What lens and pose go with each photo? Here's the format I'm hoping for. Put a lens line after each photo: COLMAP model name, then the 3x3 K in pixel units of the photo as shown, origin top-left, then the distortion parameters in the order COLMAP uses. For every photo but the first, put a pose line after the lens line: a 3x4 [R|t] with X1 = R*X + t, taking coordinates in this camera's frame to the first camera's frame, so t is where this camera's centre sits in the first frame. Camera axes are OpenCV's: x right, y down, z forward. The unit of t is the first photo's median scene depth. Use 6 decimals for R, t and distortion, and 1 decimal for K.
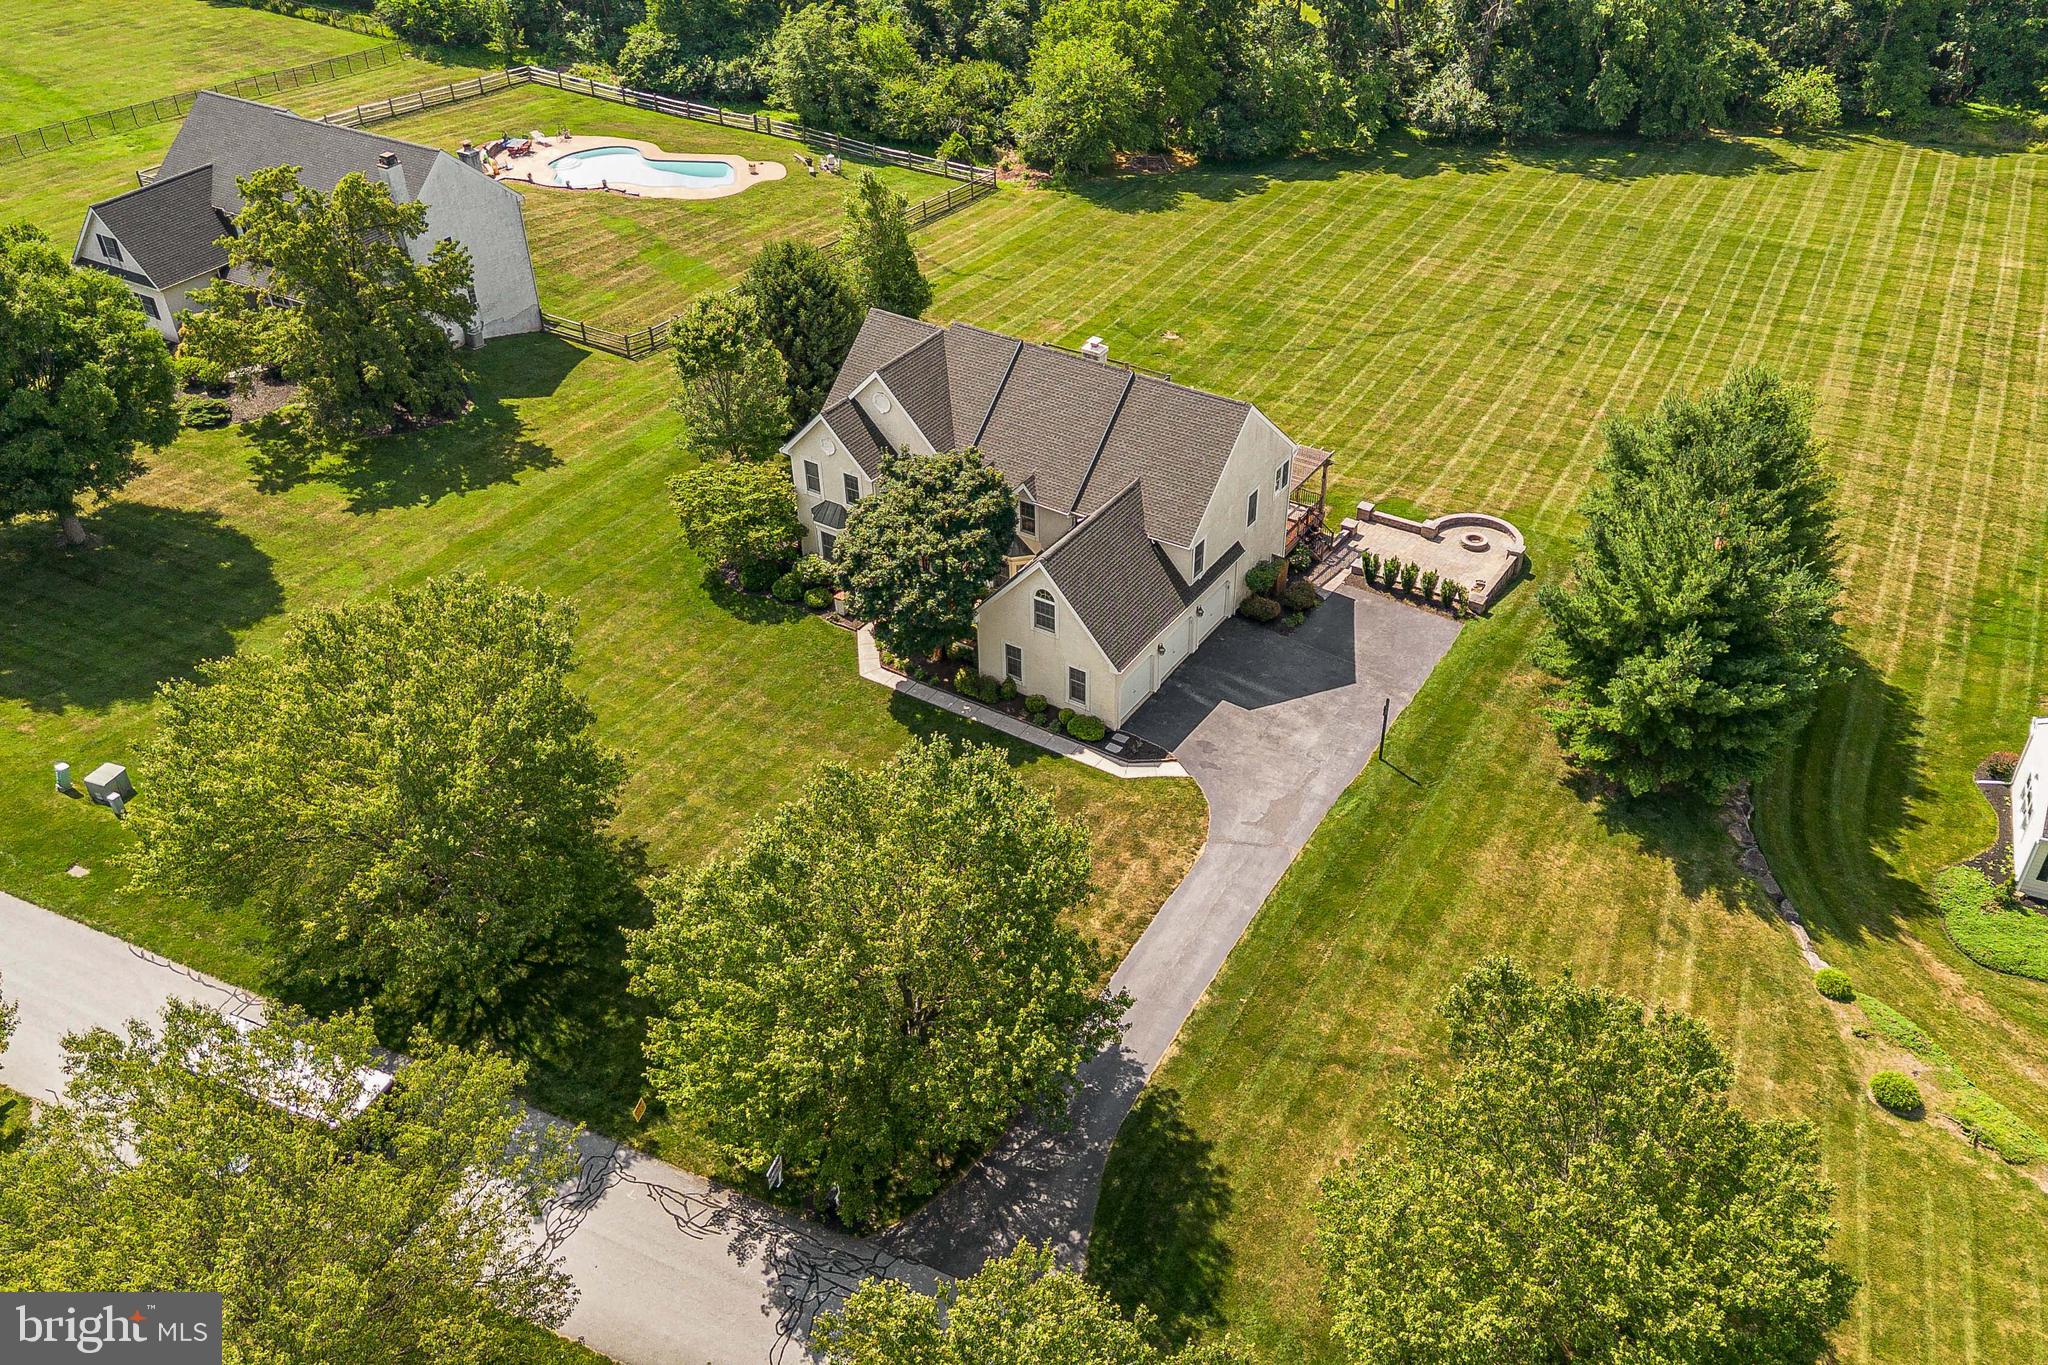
lens RADIAL K [[1710.6, 0, 1102.5], [0, 1710.6, 673.4], [0, 0, 1]] dist [0.084685, -0.103481]
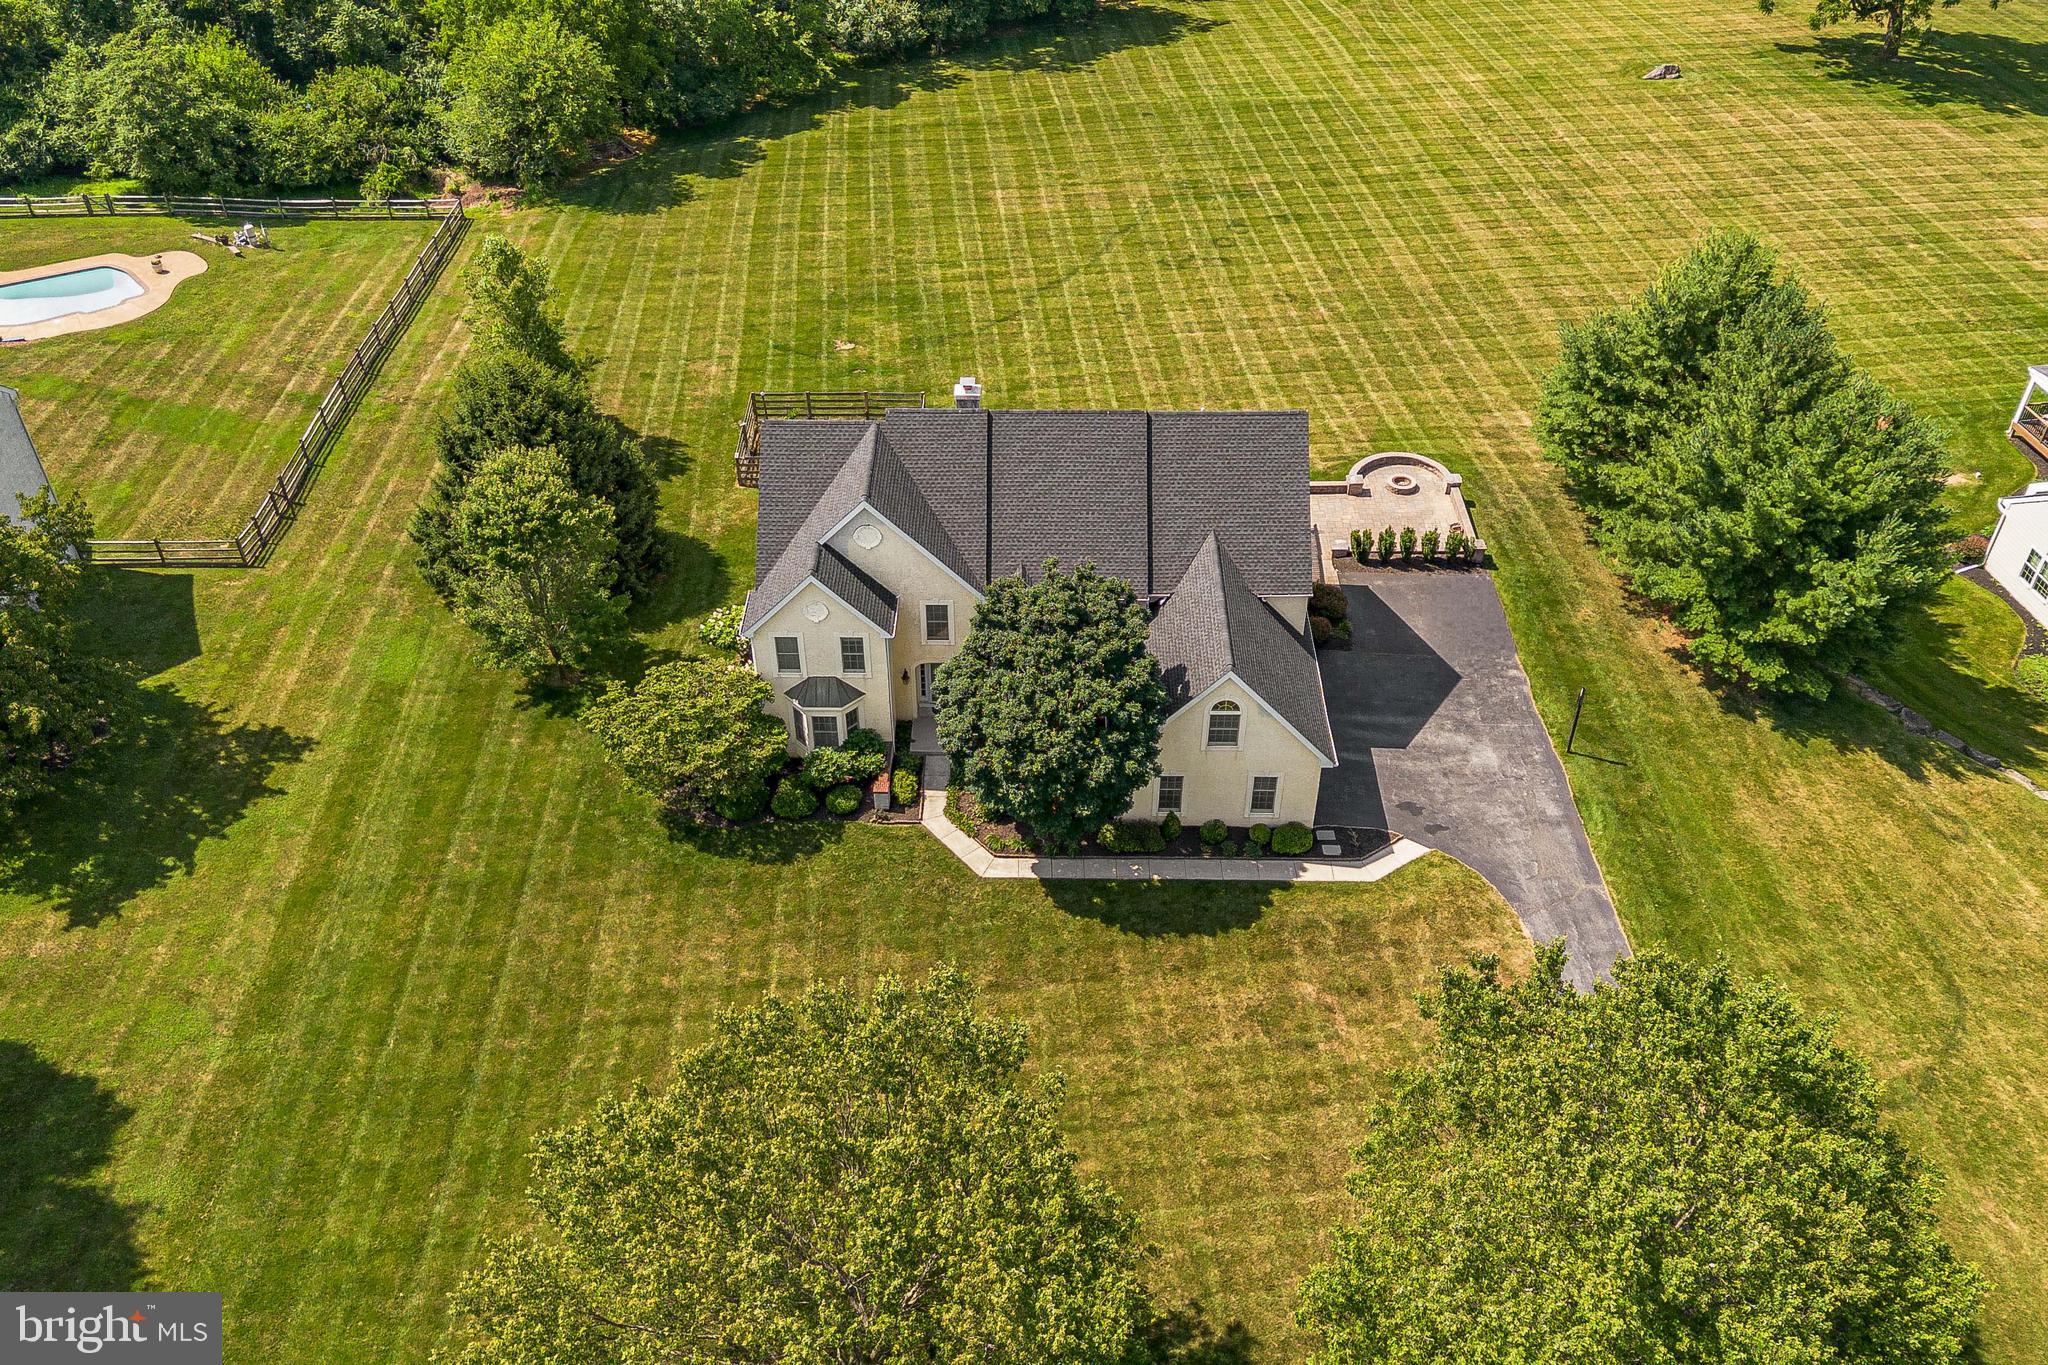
lens RADIAL K [[1686.7, 0, 1024.0], [0, 1686.7, 682.5], [0, 0, 1]] dist [0.084413, -0.099063]
pose [[0.860208, -0.331133, 0.387806, -0.344528], [0.305585, 0.943545, 0.127829, -0.153332], [-0.408241, 0.008548, 0.912834, 0.248223]]
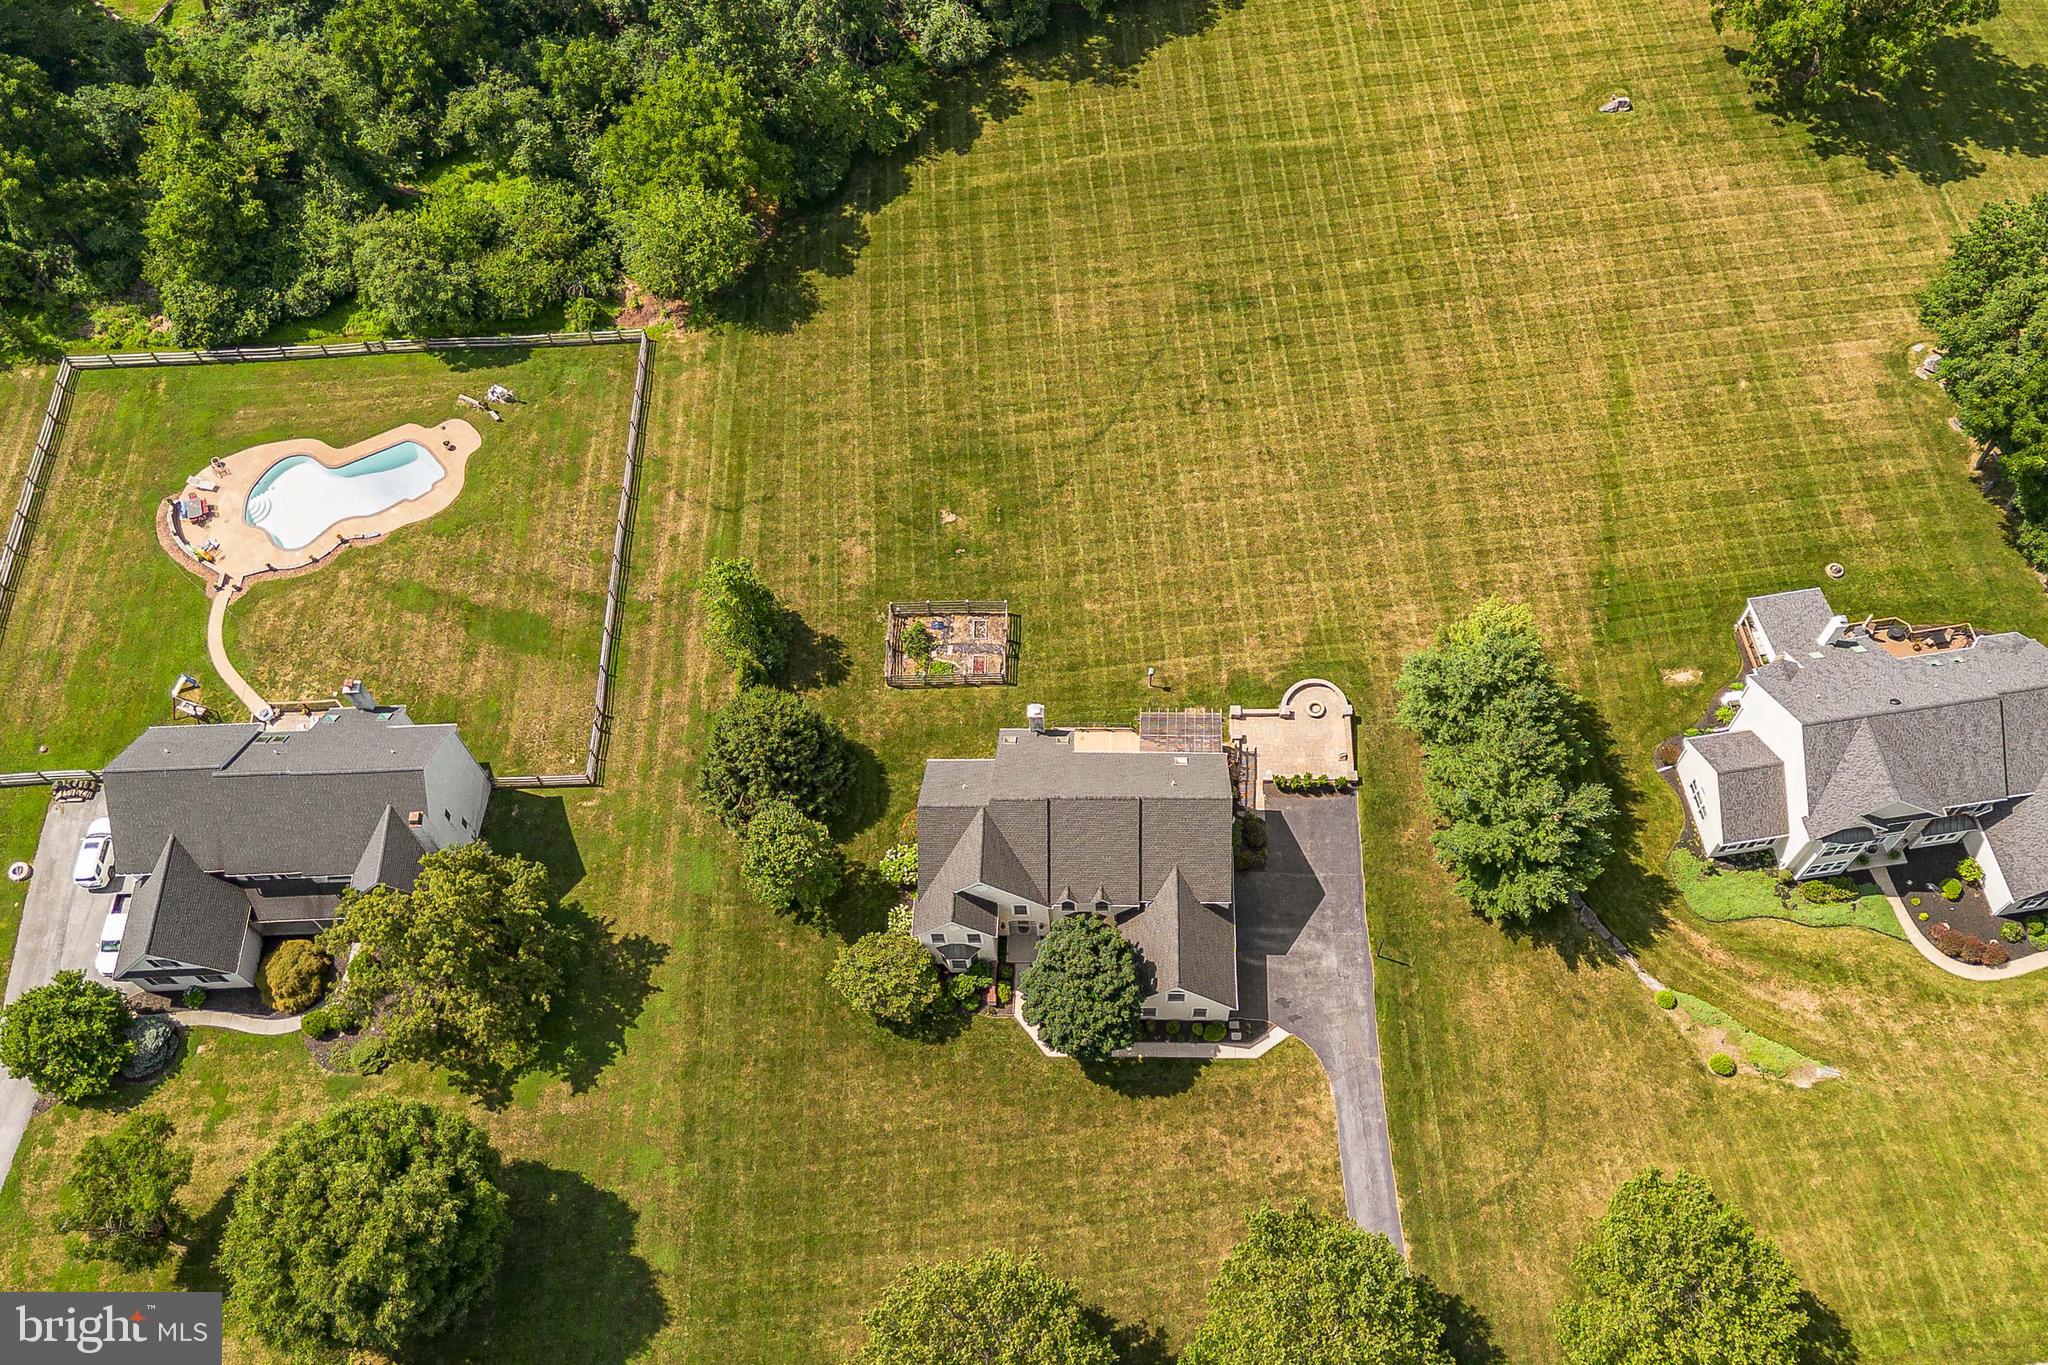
lens RADIAL K [[1737.6, 0, 1098.2], [0, 1737.6, 689.4], [0, 0, 1]] dist [0.100201, -0.115257]
pose [[0.860354, -0.454686, 0.230330, -0.266302], [0.310180, 0.825649, 0.471266, -0.827047], [-0.404449, -0.334012, 0.851385, -0.162102]]
